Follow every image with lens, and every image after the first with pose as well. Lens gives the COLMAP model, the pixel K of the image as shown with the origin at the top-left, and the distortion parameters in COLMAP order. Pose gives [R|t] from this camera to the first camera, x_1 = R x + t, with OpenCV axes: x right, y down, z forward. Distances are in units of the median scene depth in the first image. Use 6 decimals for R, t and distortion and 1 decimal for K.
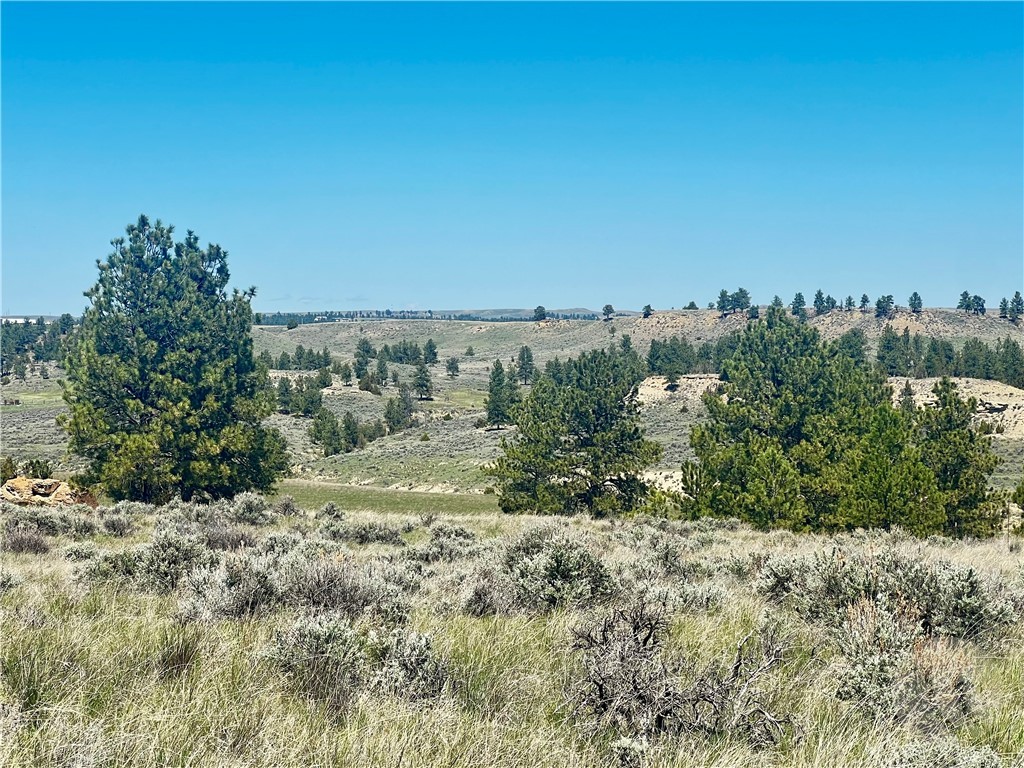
lens RADIAL K [[2654.4, 0, 504.6], [0, 2654.4, 383.6], [0, 0, 1]] dist [0.307538, 0.000000]
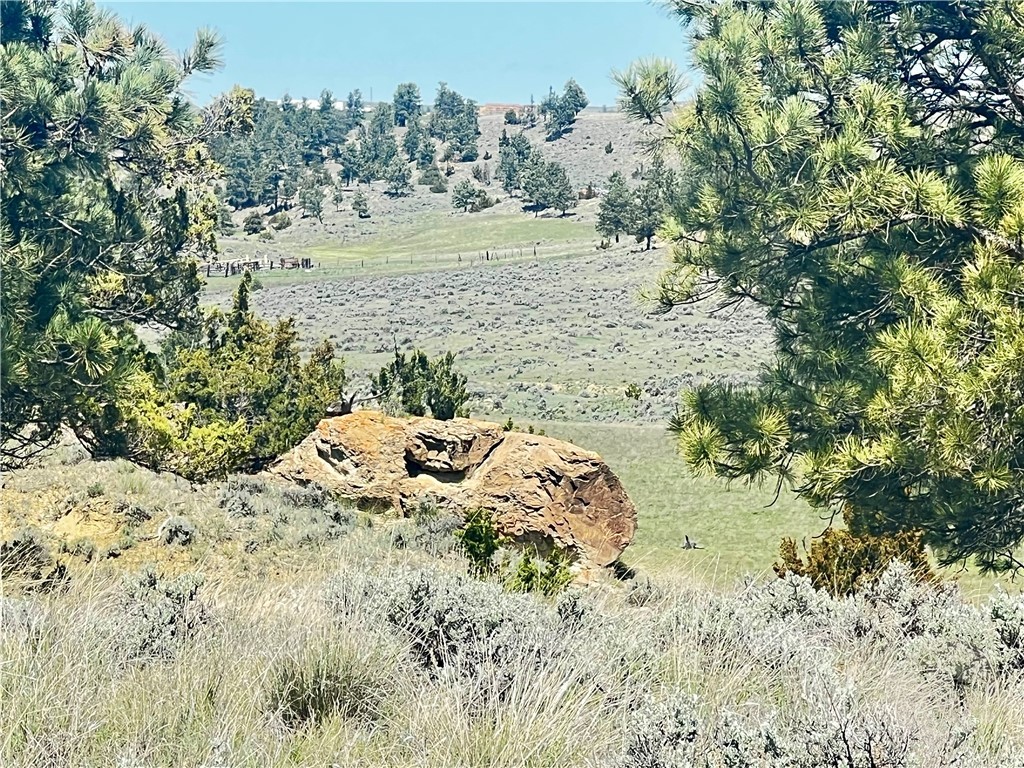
lens RADIAL K [[5395.4, 0, 516.0], [0, 5395.4, 386.9], [0, 0, 1]] dist [-1.867239, 0.000000]
pose [[0.990196, 0.013952, -0.138988, -0.015633], [-0.010355, 0.999593, 0.026573, 0.003122], [0.139302, -0.024873, 0.989937, 0.080085]]
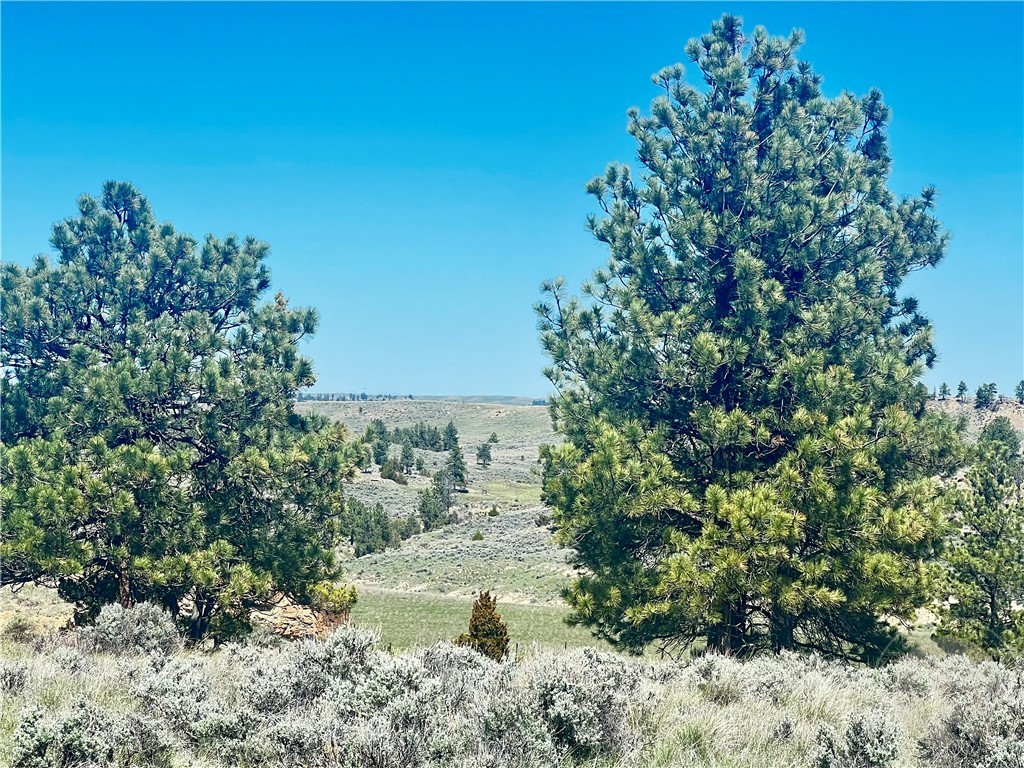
lens RADIAL K [[2957.8, 0, 510.6], [0, 2957.8, 383.4], [0, 0, 1]] dist [-0.143749, 0.000000]
pose [[0.999676, 0.024041, 0.008328, -0.023057], [-0.023755, 0.999177, -0.032893, 0.002295], [-0.009112, 0.032685, 0.999424, 0.064311]]
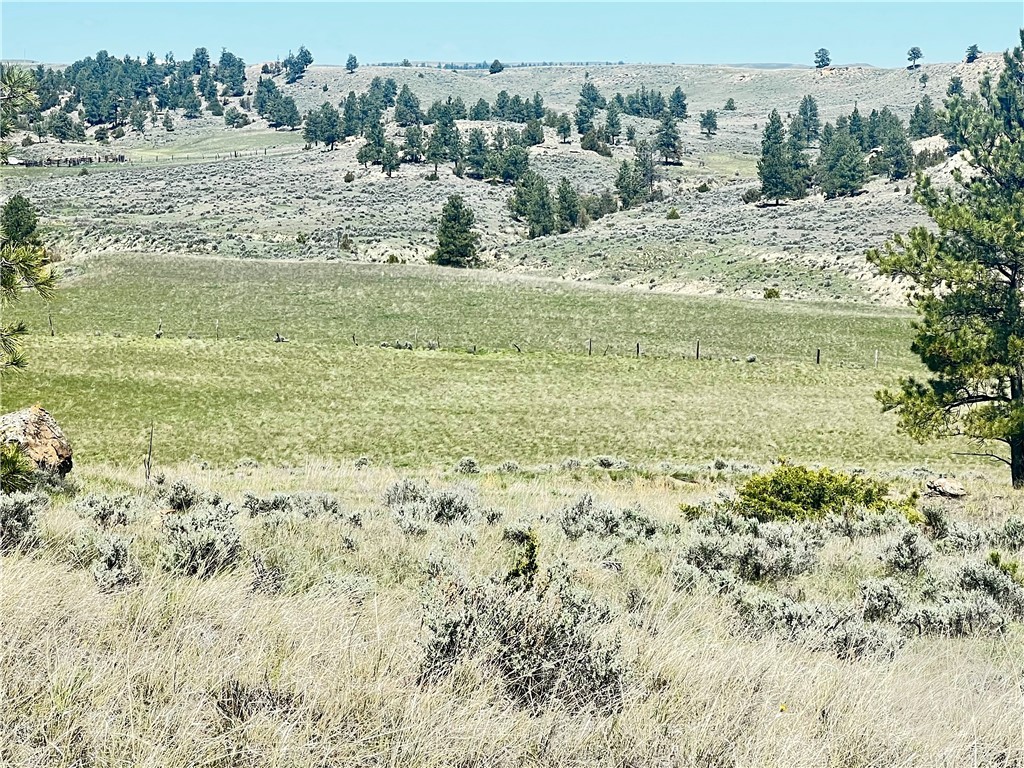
lens RADIAL K [[3270.5, 0, 512.2], [0, 3270.5, 385.1], [0, 0, 1]] dist [-0.423070, 0.000000]
pose [[0.996923, 0.022030, -0.075230, -0.005191], [-0.016689, 0.997344, 0.070899, 0.003879], [0.076592, -0.069425, 0.994643, 0.110596]]
